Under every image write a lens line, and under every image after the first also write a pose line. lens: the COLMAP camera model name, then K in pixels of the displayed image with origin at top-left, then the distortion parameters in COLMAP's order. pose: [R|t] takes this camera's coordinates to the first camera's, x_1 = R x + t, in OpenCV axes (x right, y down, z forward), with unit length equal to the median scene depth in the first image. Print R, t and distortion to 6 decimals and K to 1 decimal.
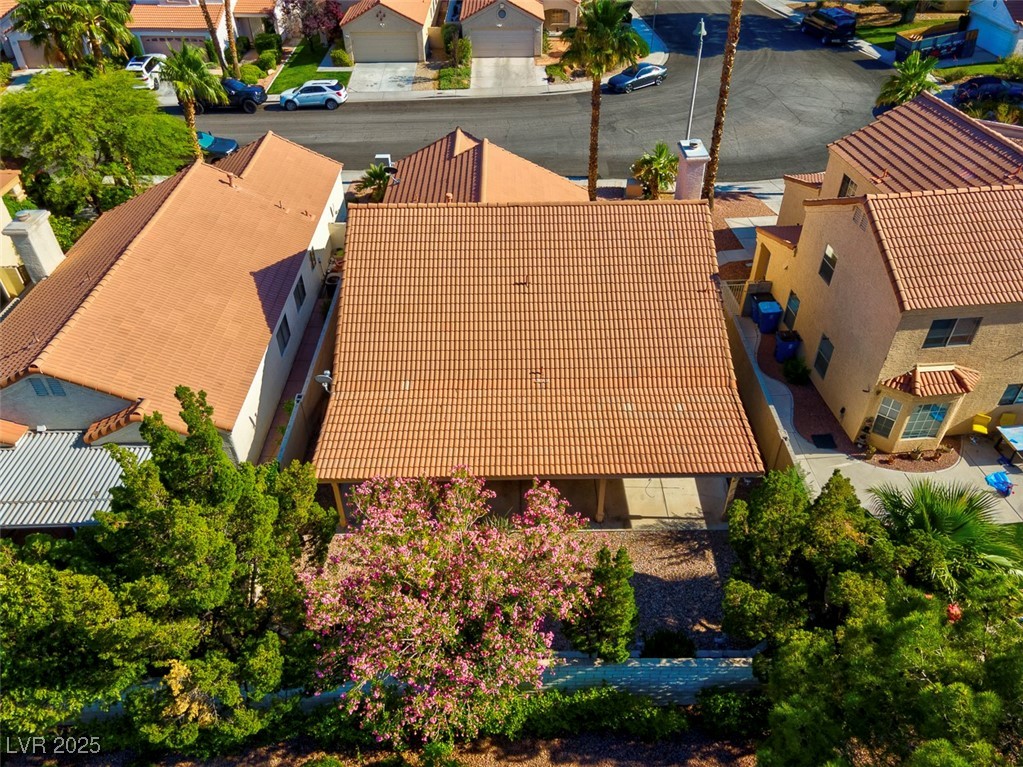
lens RADIAL K [[776.8, 0, 511.5], [0, 776.8, 383.5], [0, 0, 1]] dist [0.032926, 0.011398]
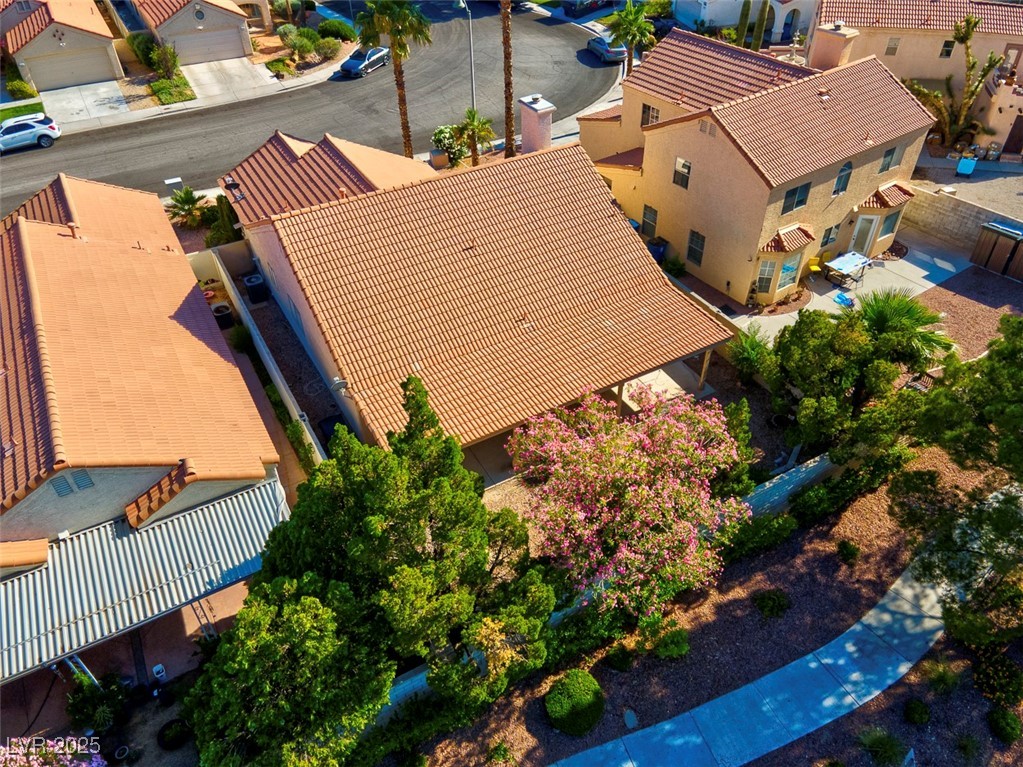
lens RADIAL K [[780.0, 0, 546.2], [0, 780.0, 378.5], [0, 0, 1]] dist [0.031795, 0.005229]
pose [[0.862436, -0.314127, 0.396898, -0.326272], [0.310357, 0.947609, 0.075603, -0.006054], [-0.399853, 0.057977, 0.914744, -0.012961]]
